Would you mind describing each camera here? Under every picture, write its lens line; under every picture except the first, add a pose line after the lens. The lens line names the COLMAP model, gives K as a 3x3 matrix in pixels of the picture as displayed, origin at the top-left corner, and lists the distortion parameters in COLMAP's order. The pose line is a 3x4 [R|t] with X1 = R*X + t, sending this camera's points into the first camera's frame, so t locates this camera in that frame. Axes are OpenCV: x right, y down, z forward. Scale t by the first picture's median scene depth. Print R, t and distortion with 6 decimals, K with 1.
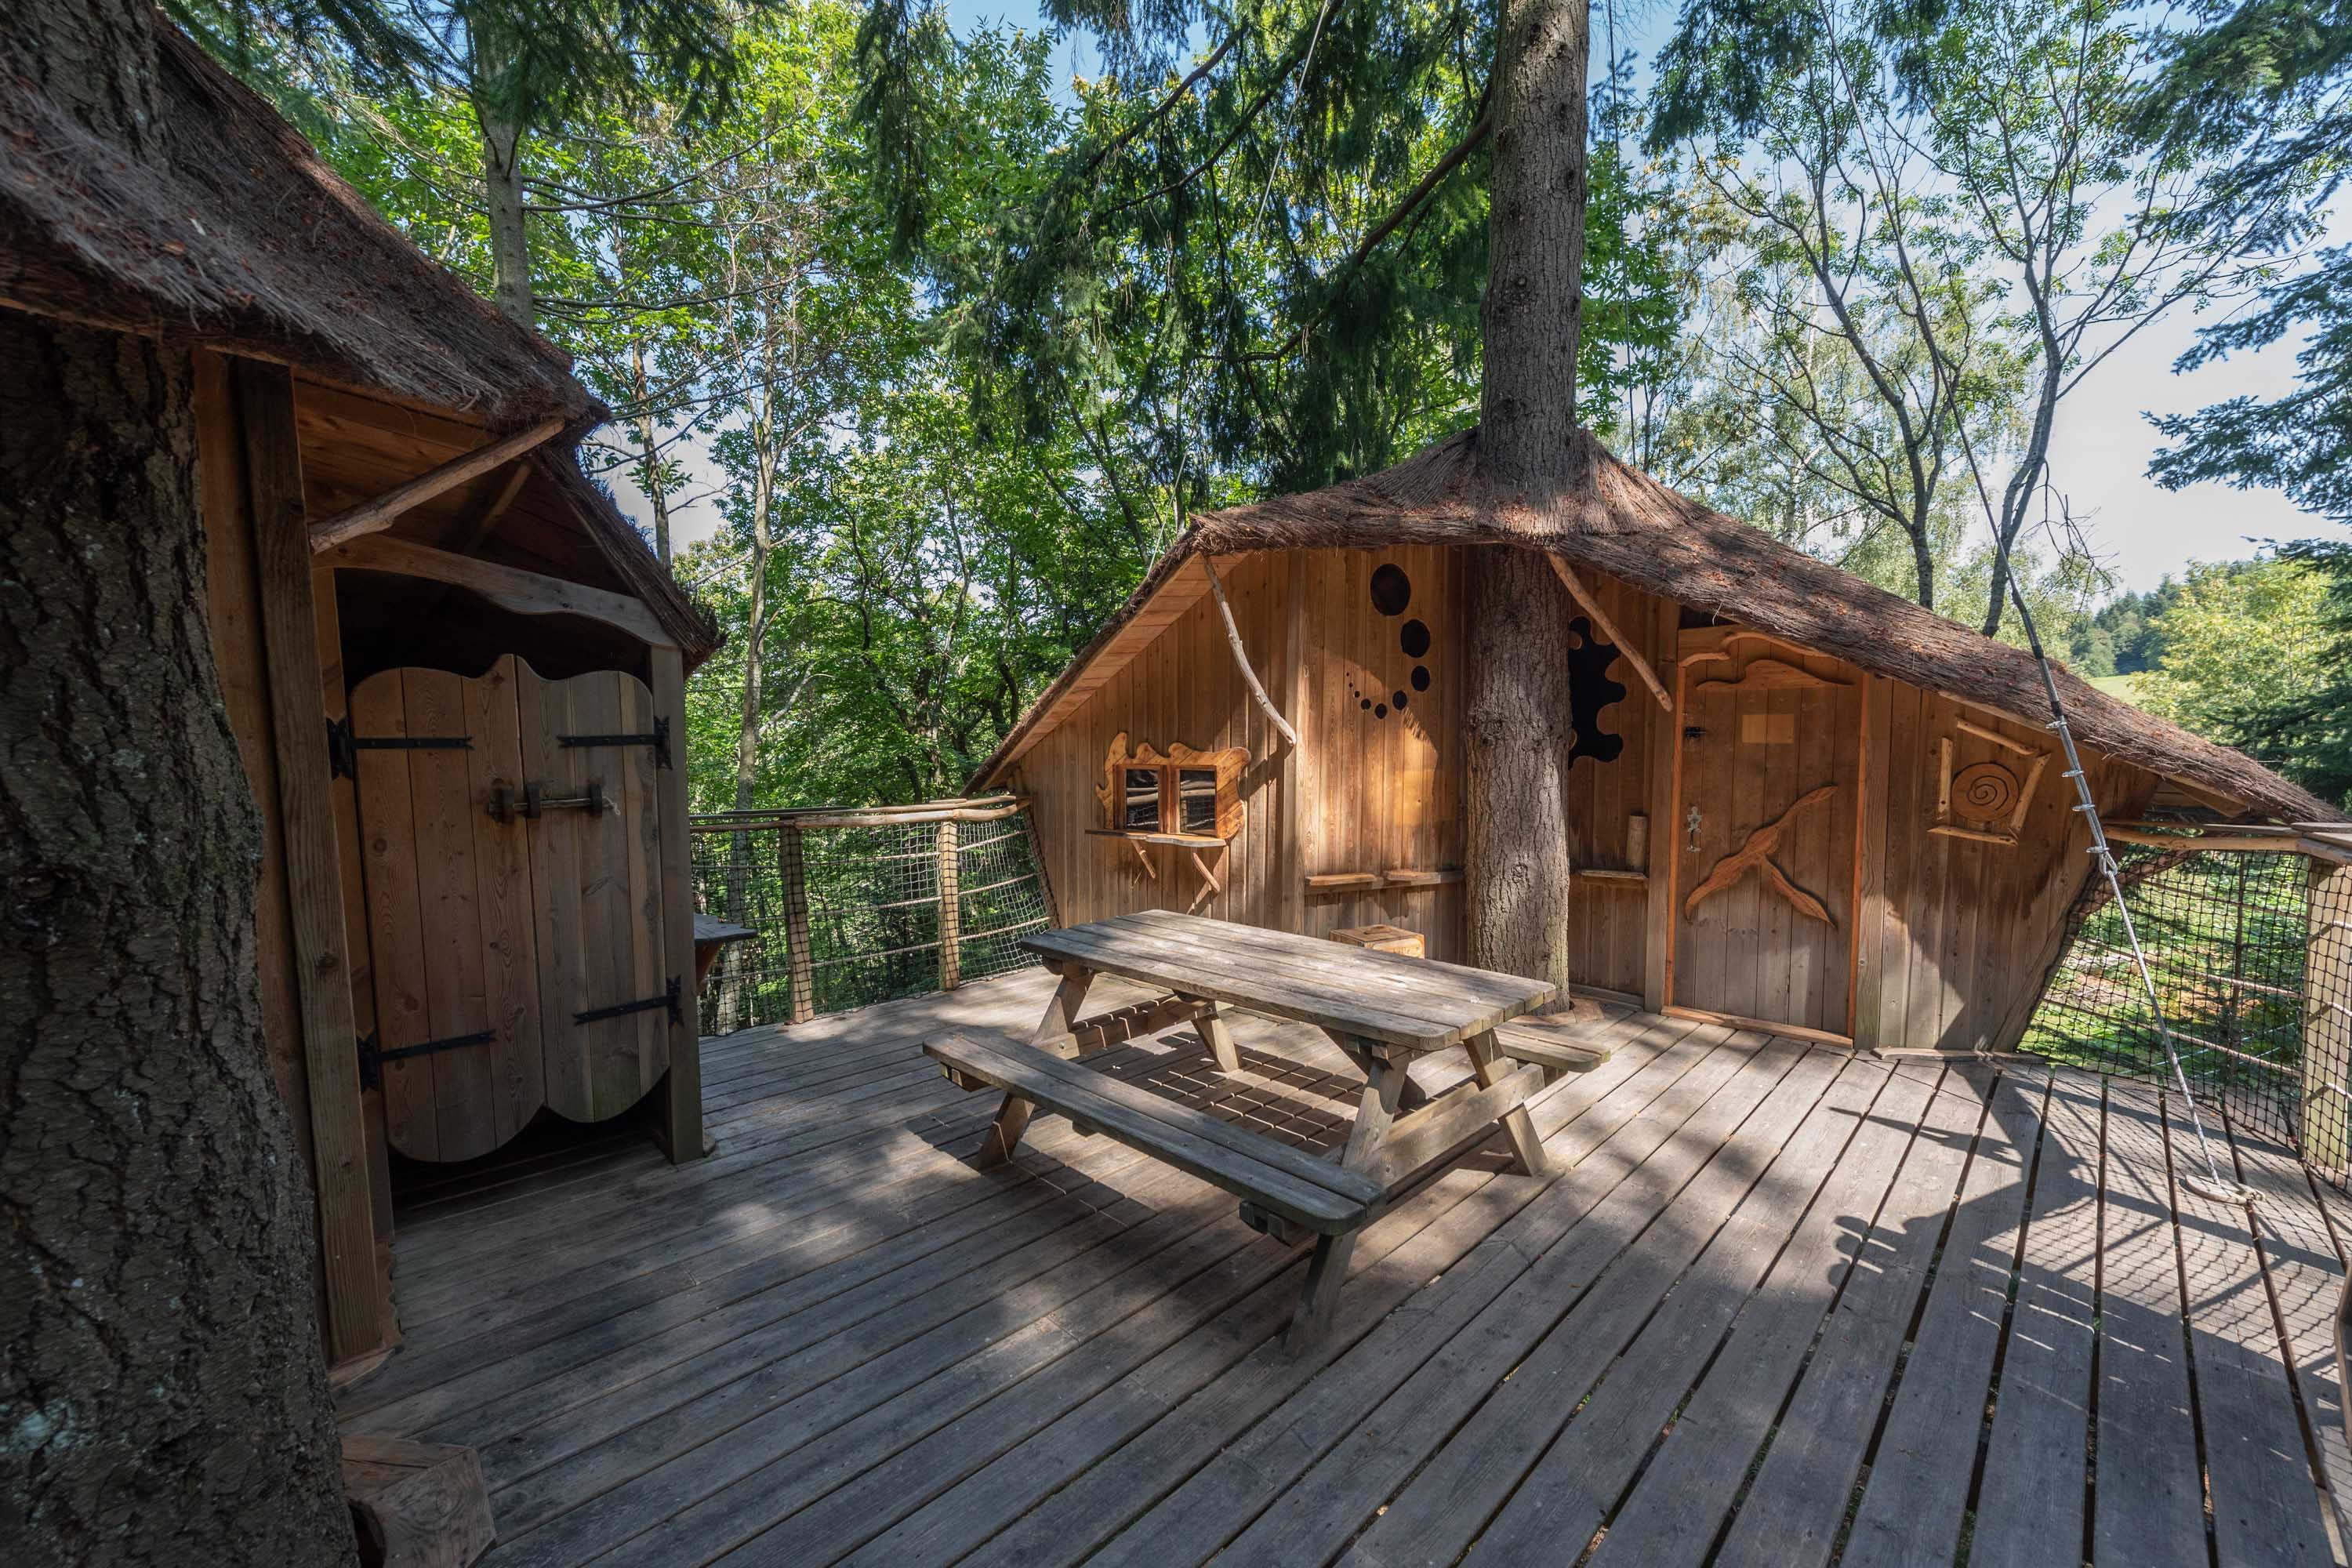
lens RADIAL K [[931.5, 0, 1183.8], [0, 931.5, 788.7], [0, 0, 1]] dist [0.017259, -0.006893]
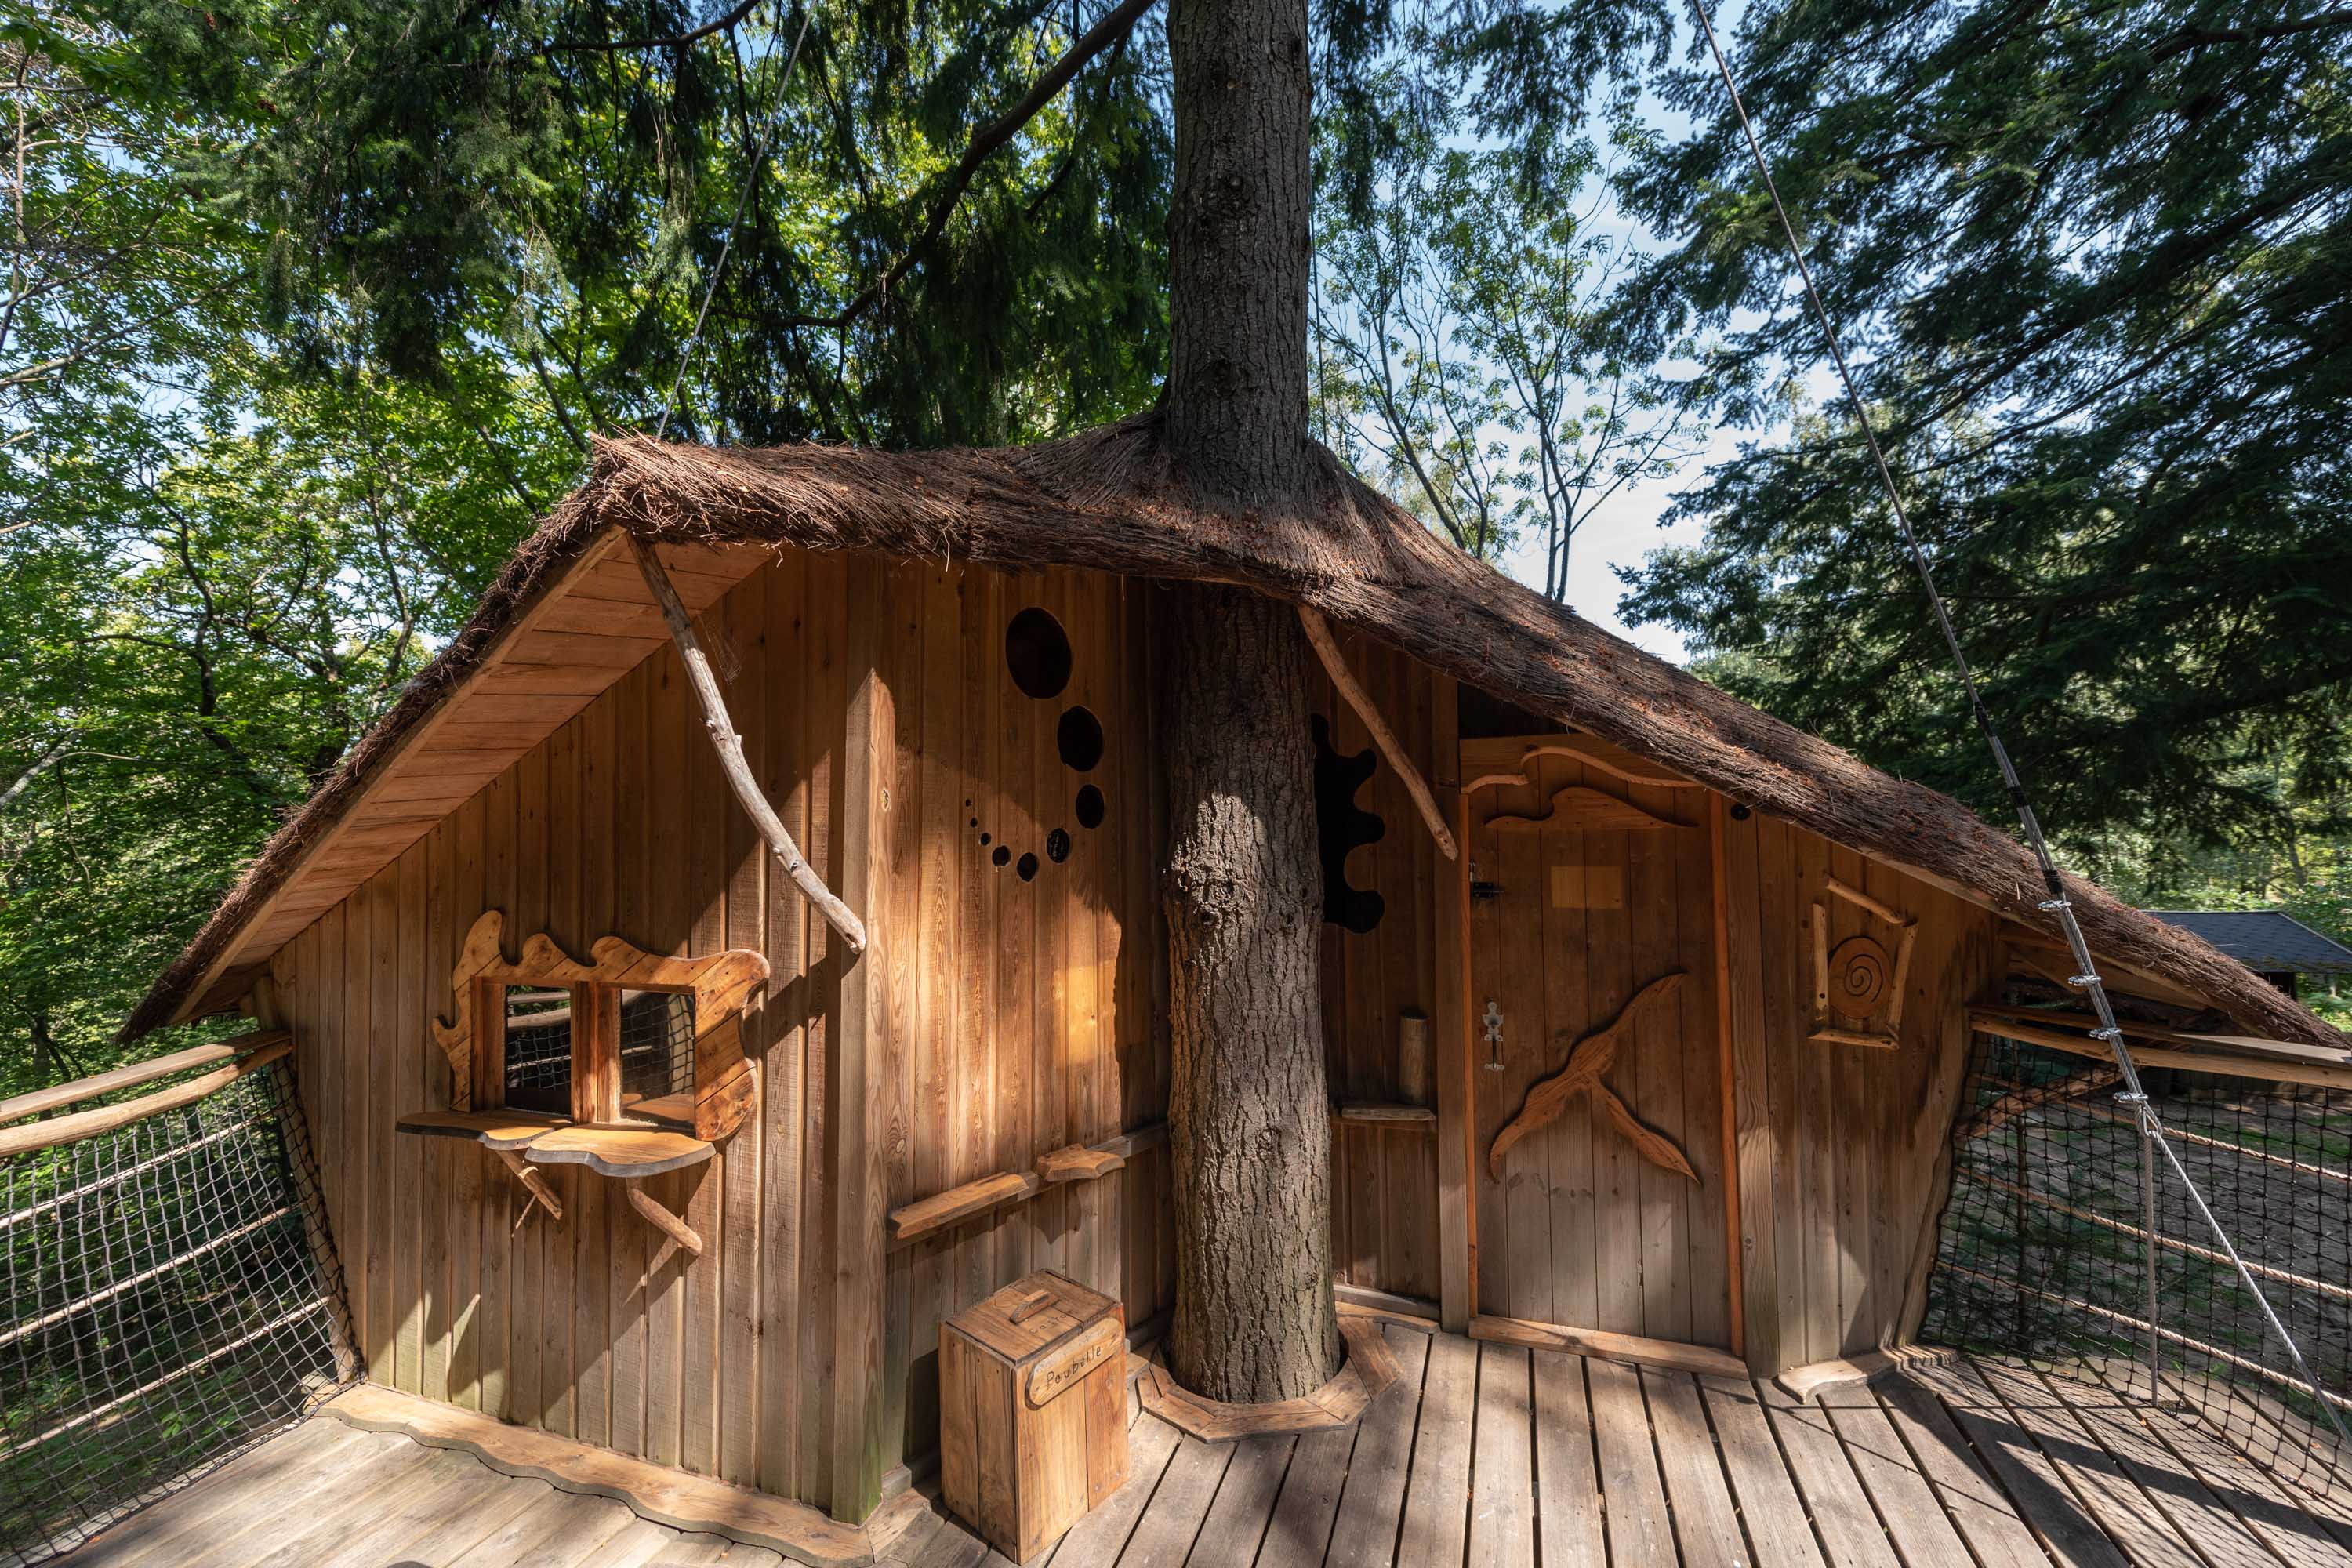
lens RADIAL K [[931.5, 0, 1183.8], [0, 931.5, 788.7], [0, 0, 1]] dist [0.017259, -0.006893]
pose [[0.907592, 0.005360, 0.419819, 0.058817], [0.032699, 0.995979, -0.083405, -0.076124], [-0.418578, 0.089425, 0.903767, 0.430111]]
